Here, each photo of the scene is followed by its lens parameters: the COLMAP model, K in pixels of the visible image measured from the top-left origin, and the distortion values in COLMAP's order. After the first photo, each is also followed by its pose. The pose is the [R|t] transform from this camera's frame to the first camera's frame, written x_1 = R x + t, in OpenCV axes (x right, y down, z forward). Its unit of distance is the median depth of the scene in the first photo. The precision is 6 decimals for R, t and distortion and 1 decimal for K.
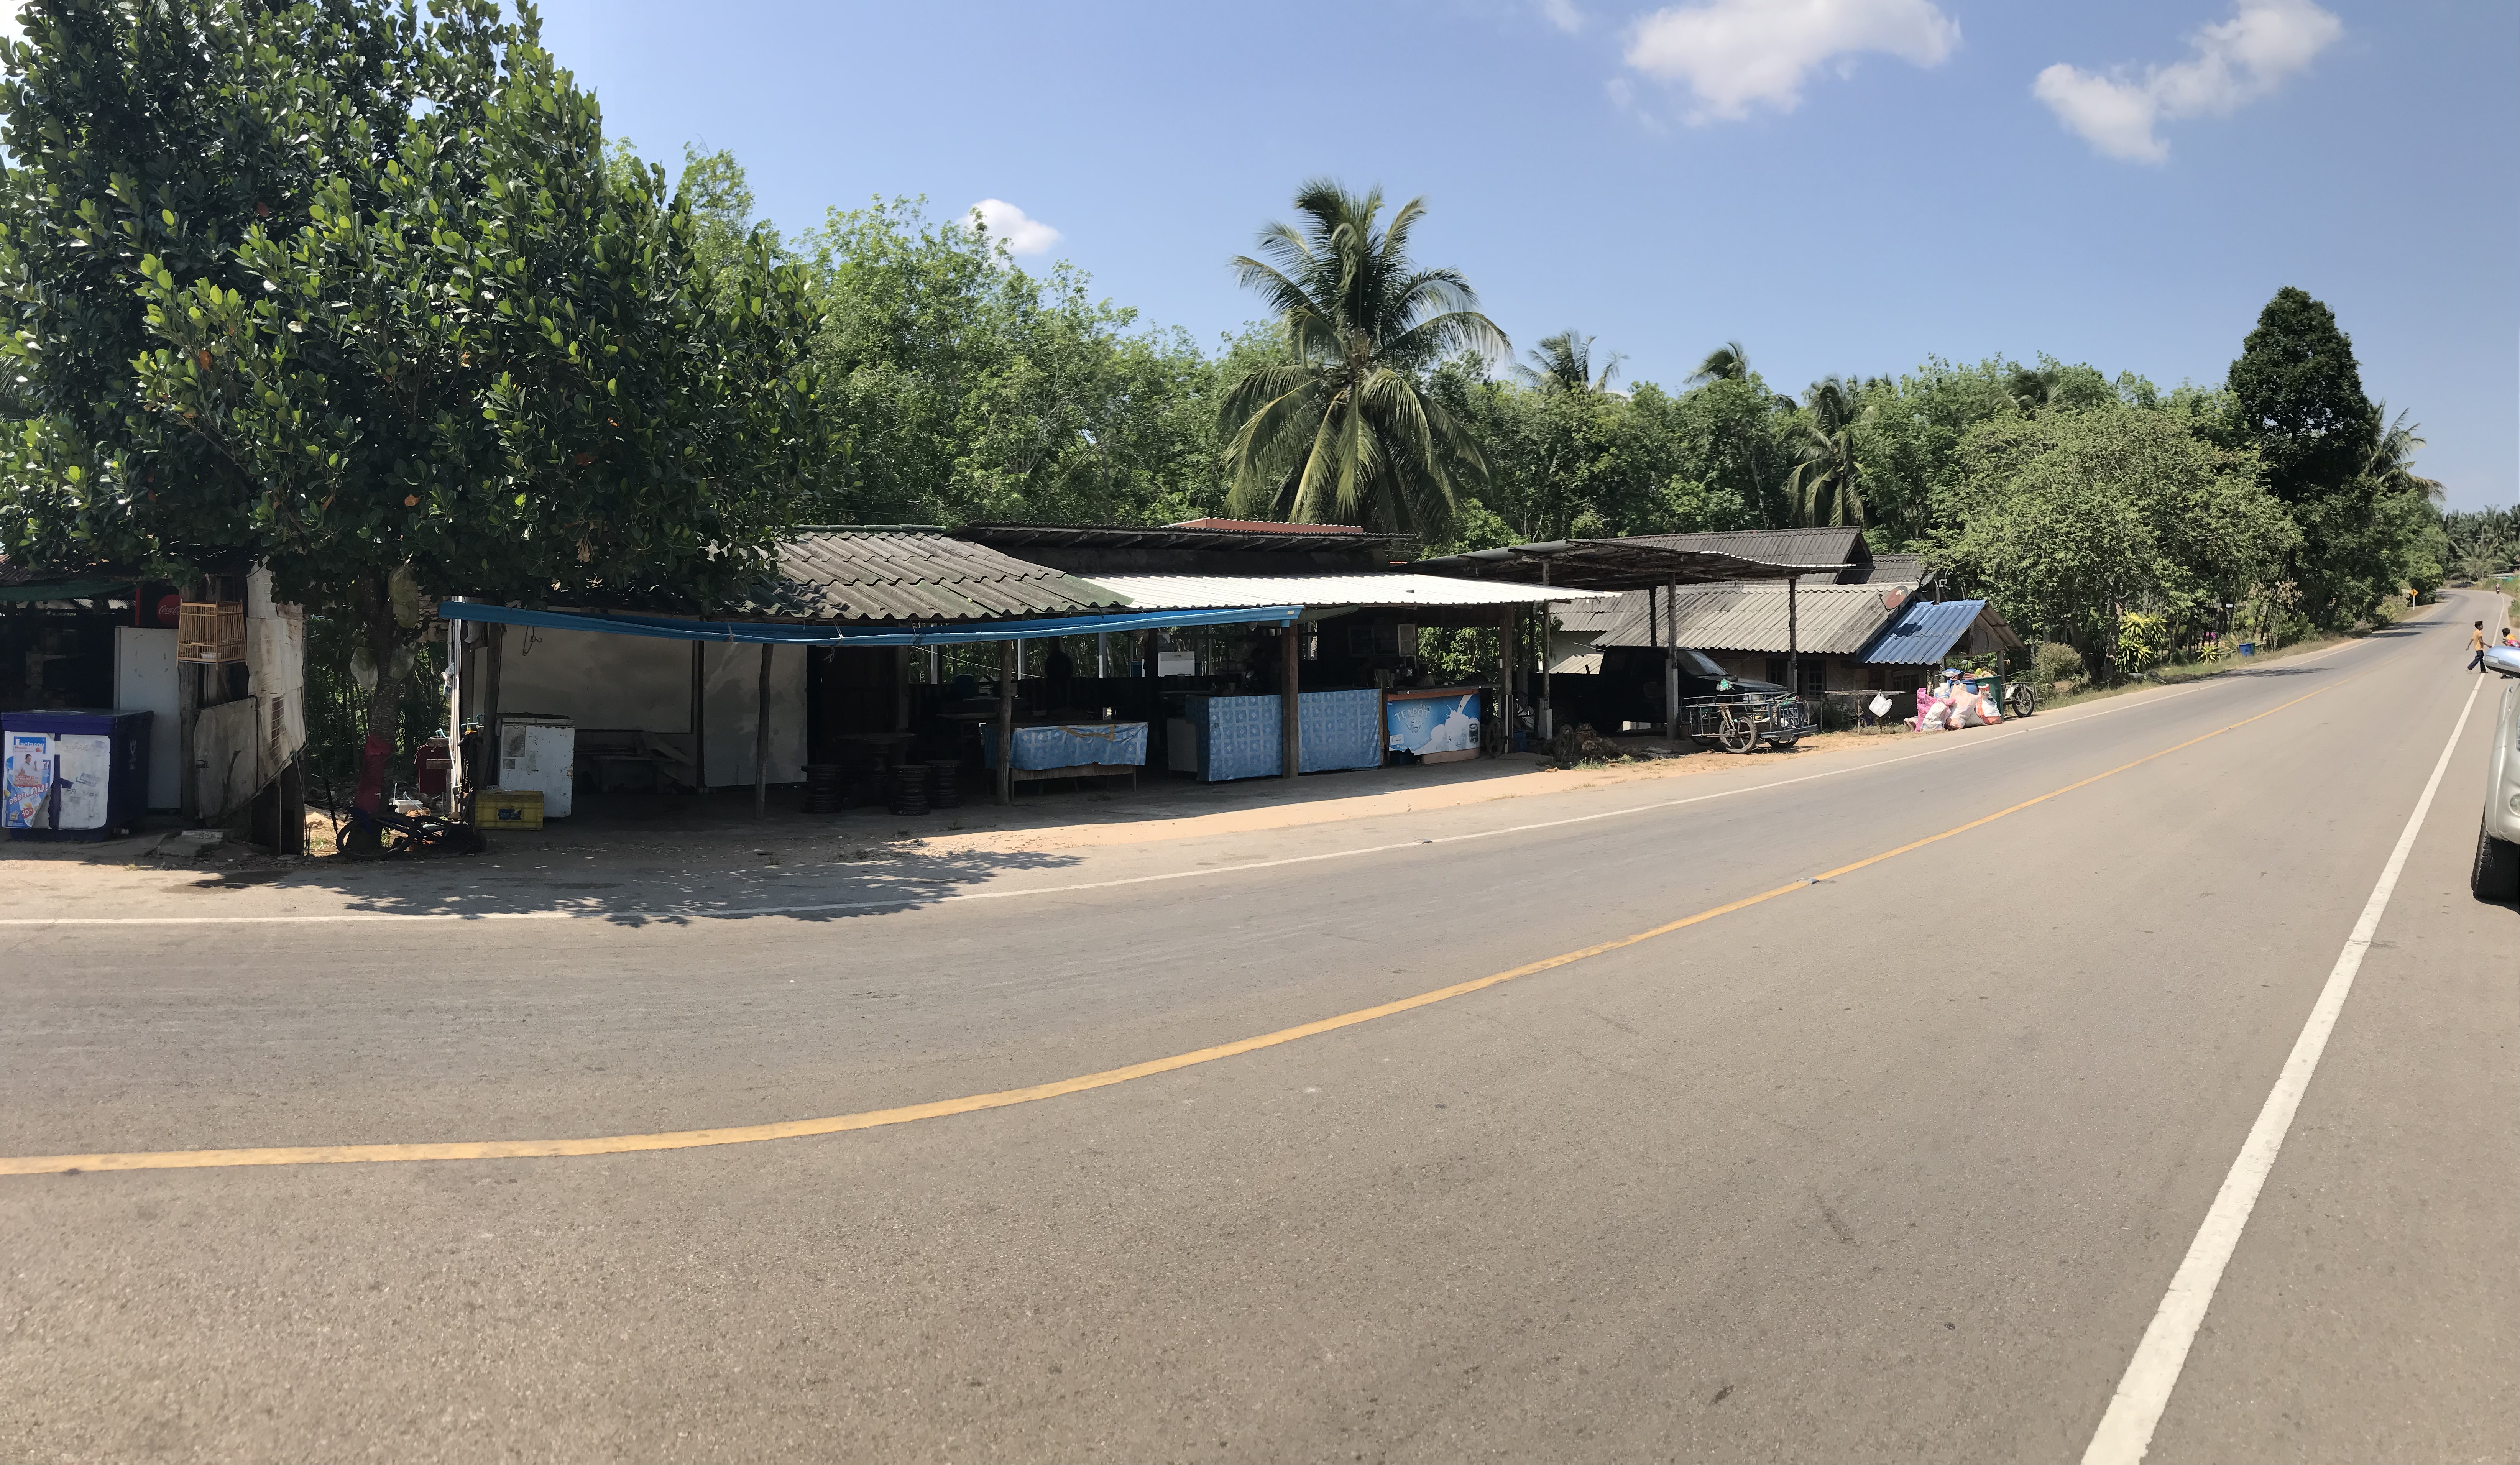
lens RADIAL K [[2026.0, 0, 1260.0], [0, 2026.0, 732.5], [0, 0, 1]] dist [0.003192, 0.000963]
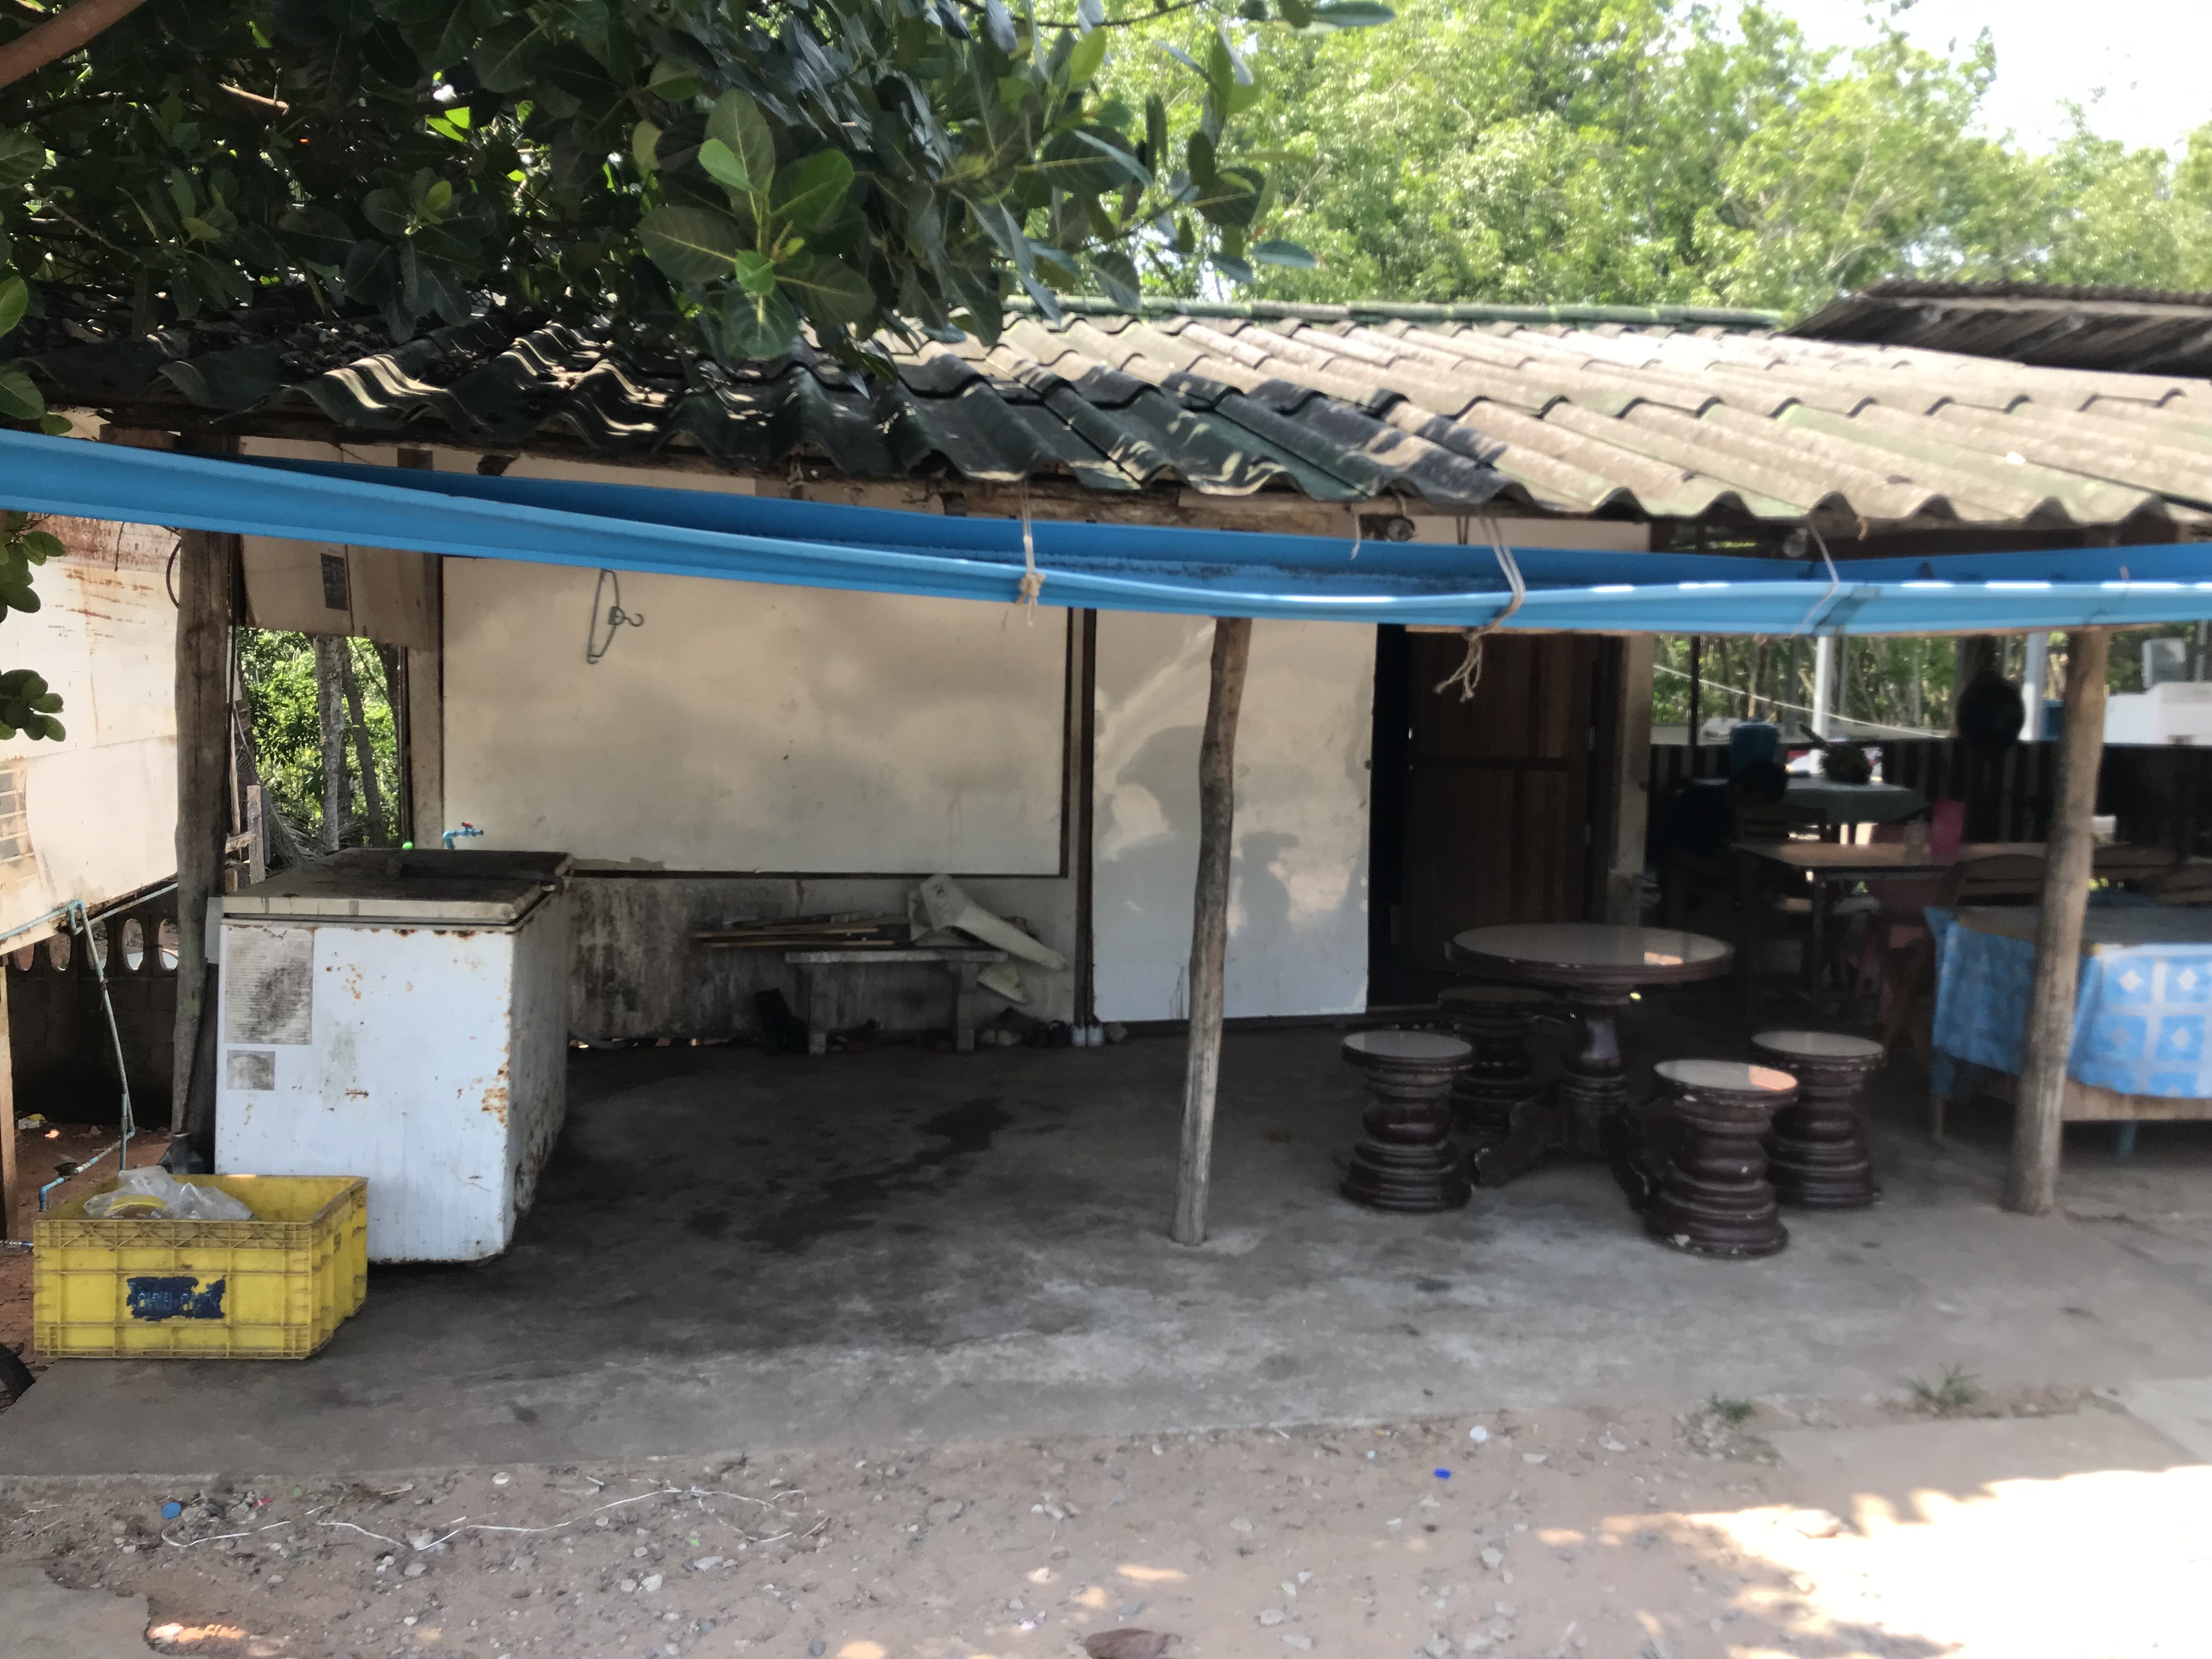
lens RADIAL K [[1801.5, 0, 1114.2], [0, 1801.5, 836.5], [0, 0, 1]] dist [0.004914, -0.069506]
pose [[0.931705, 0.040786, -0.360919, -0.174352], [-0.023896, 0.998406, 0.051137, -0.028706], [0.362429, -0.039020, 0.931194, 0.790695]]
